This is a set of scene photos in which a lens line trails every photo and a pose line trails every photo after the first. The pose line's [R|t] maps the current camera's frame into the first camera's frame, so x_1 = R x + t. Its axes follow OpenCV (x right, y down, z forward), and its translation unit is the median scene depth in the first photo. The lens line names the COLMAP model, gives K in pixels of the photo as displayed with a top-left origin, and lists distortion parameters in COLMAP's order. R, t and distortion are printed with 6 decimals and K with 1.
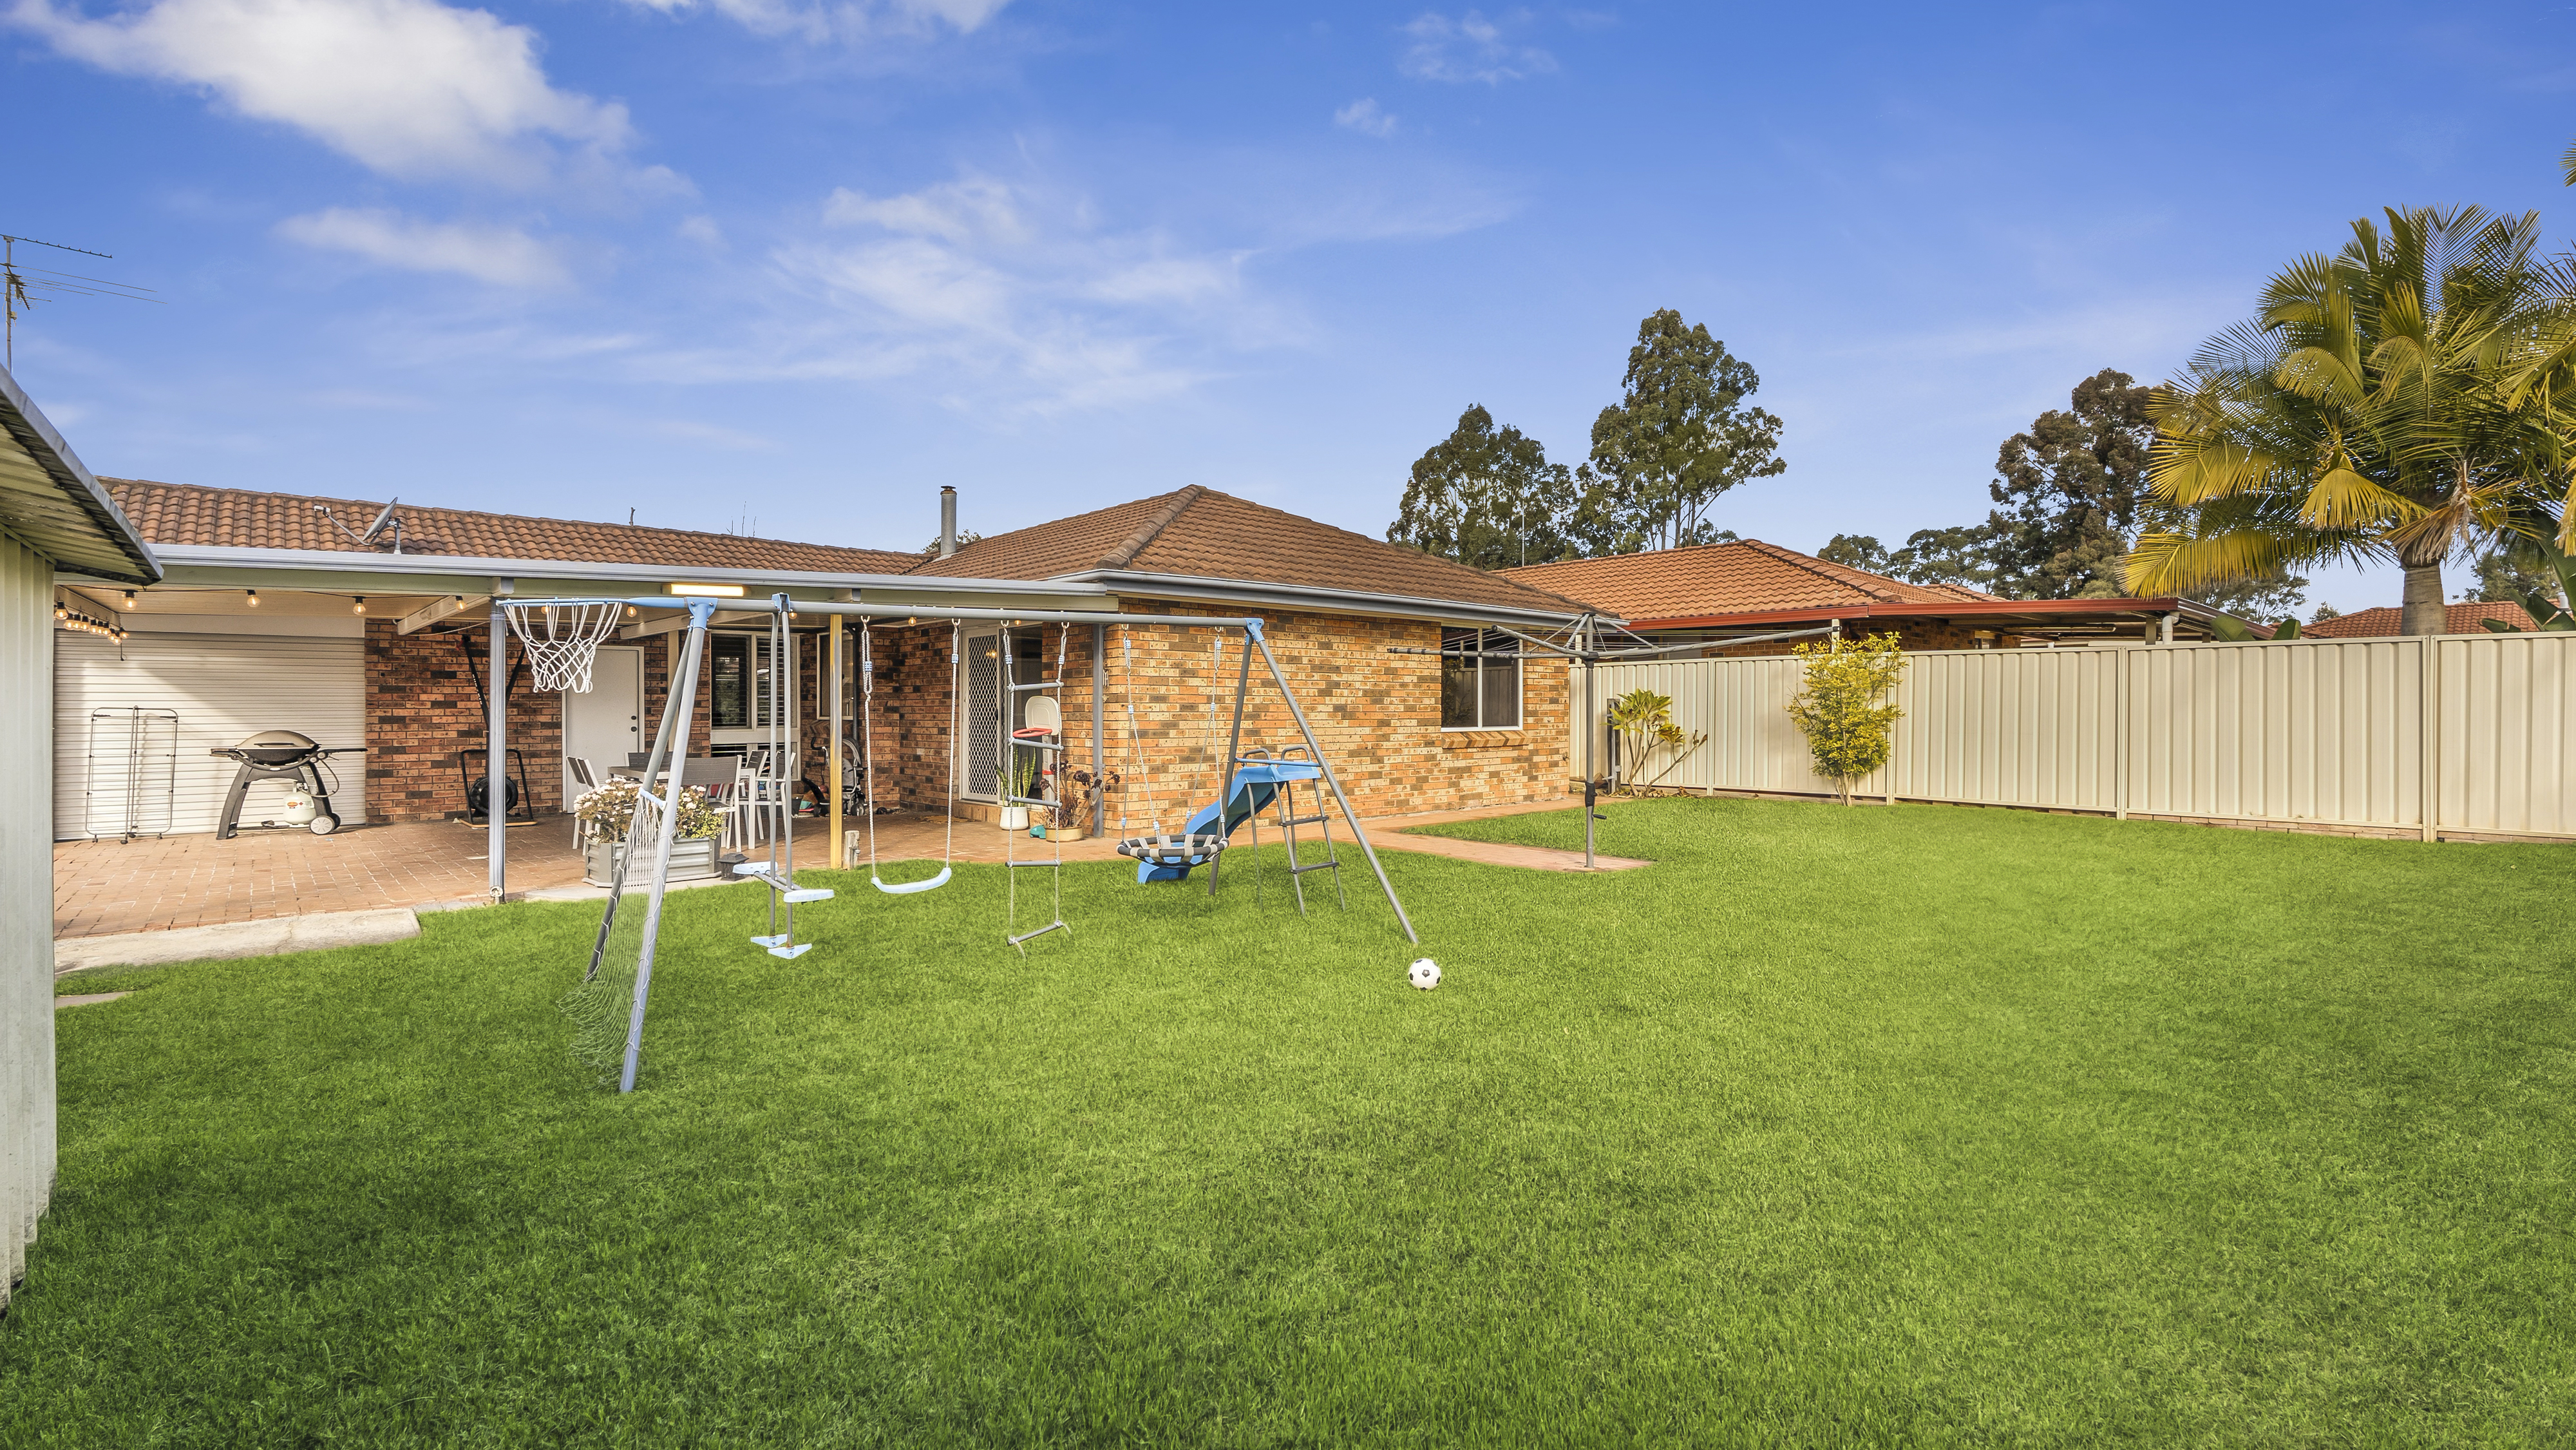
lens RADIAL K [[1126.7, 0, 1291.1], [0, 1126.7, 723.9], [0, 0, 1]] dist [0.000040, 0.000143]
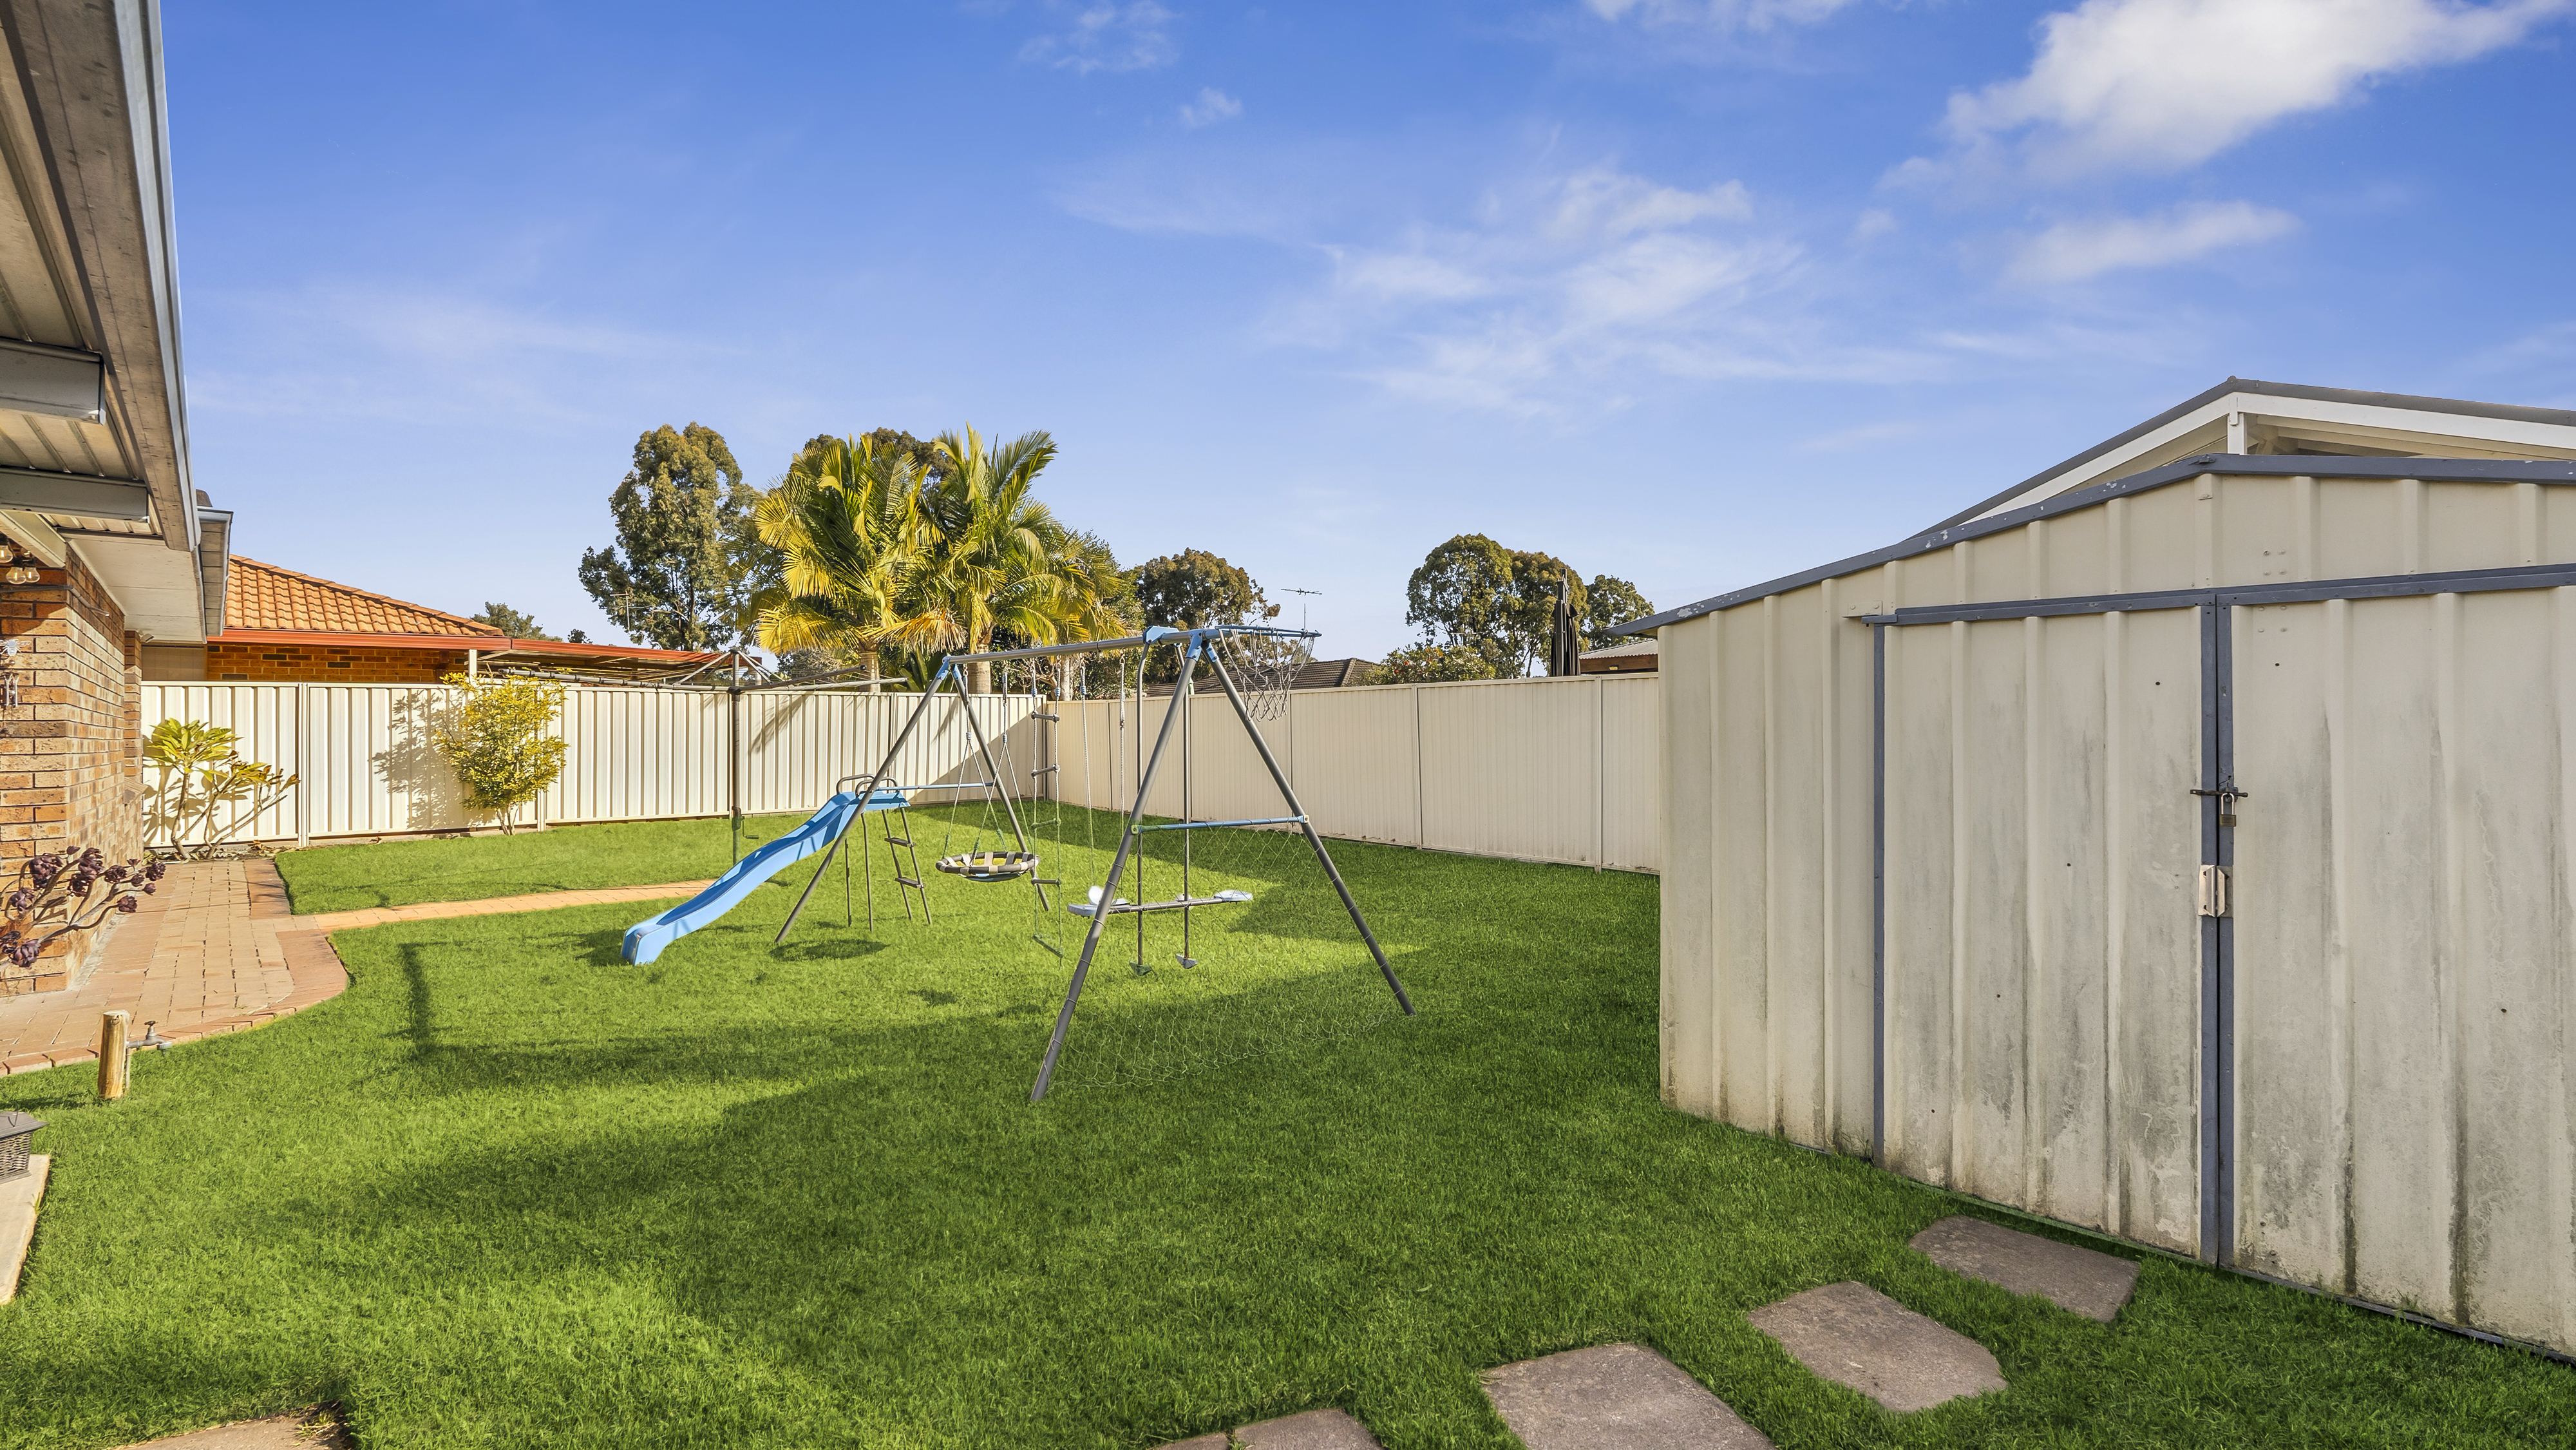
lens RADIAL K [[1126.7, 0, 1291.1], [0, 1126.7, 723.9], [0, 0, 1]] dist [0.000040, 0.000143]
pose [[-0.090338, -0.002776, 0.995907, -0.534062], [0.005938, 0.999977, 0.003326, -0.026555], [-0.995893, 0.006214, -0.090319, 0.348713]]
